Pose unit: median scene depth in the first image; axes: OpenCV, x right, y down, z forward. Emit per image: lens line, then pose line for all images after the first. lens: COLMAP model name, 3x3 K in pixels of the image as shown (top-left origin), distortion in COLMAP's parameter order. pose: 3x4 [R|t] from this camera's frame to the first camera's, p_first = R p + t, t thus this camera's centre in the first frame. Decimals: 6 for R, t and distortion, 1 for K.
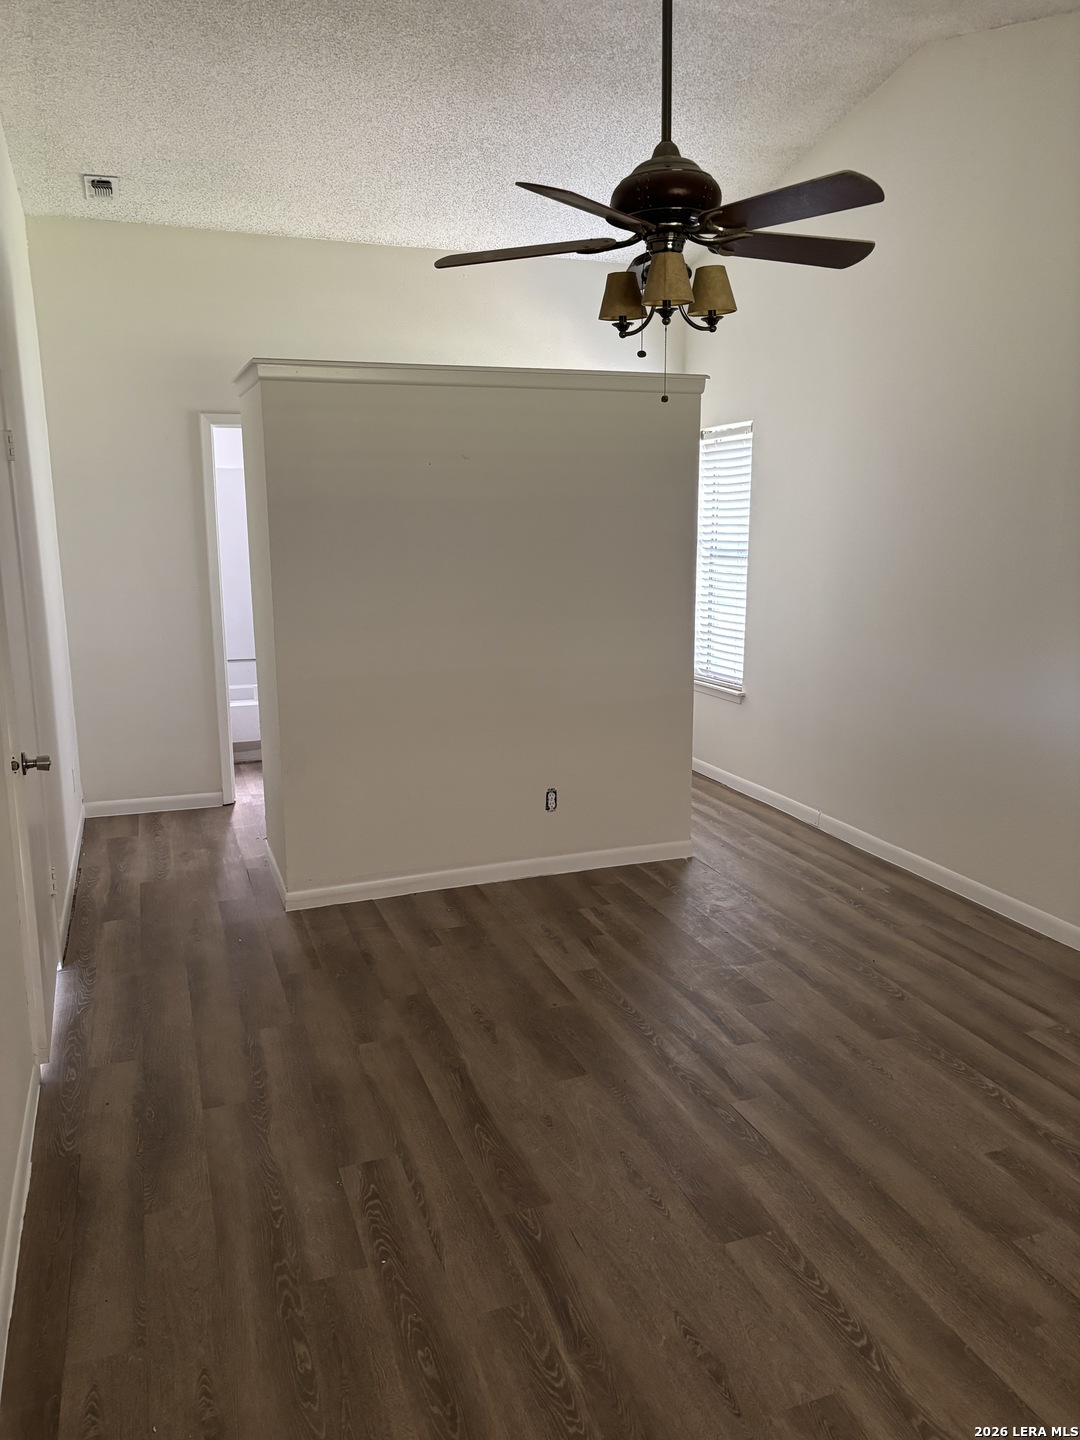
lens RADIAL K [[1098.6, 0, 540.7], [0, 1098.6, 718.4], [0, 0, 1]] dist [-0.012527, -0.010548]
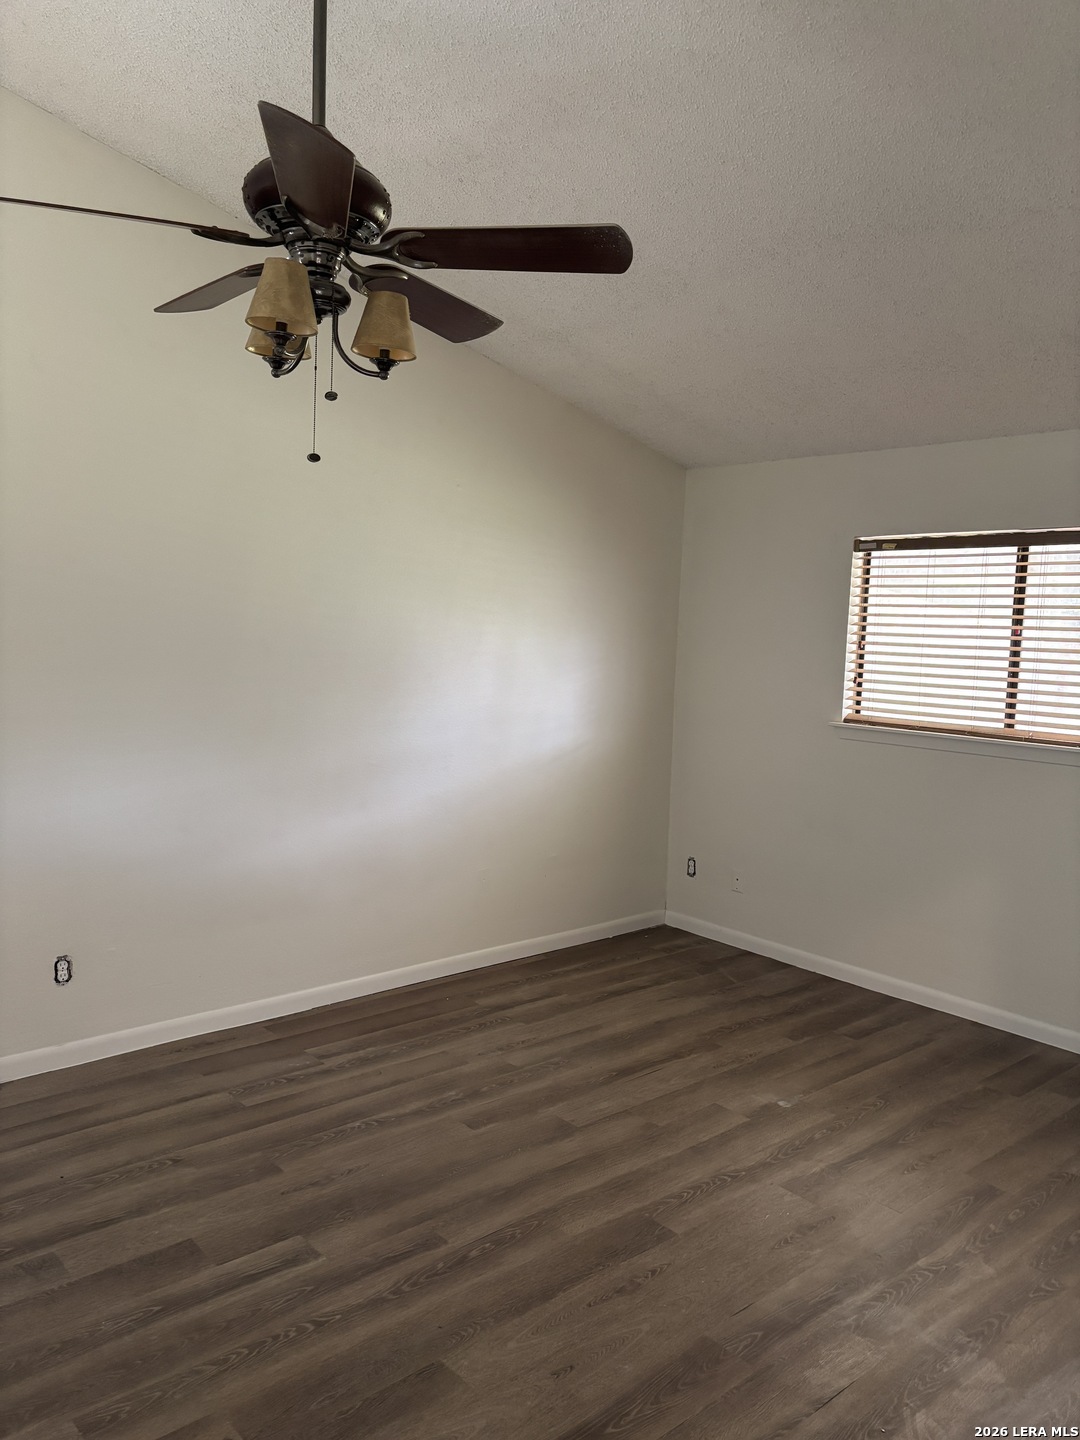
lens RADIAL K [[1098.6, 0, 541.2], [0, 1098.6, 721.9], [0, 0, 1]] dist [-0.012527, -0.010548]
pose [[-0.384100, -0.081924, 0.919650, -0.620921], [0.150050, 0.977275, 0.149727, -0.190789], [-0.911017, 0.195504, -0.363079, 1.123065]]
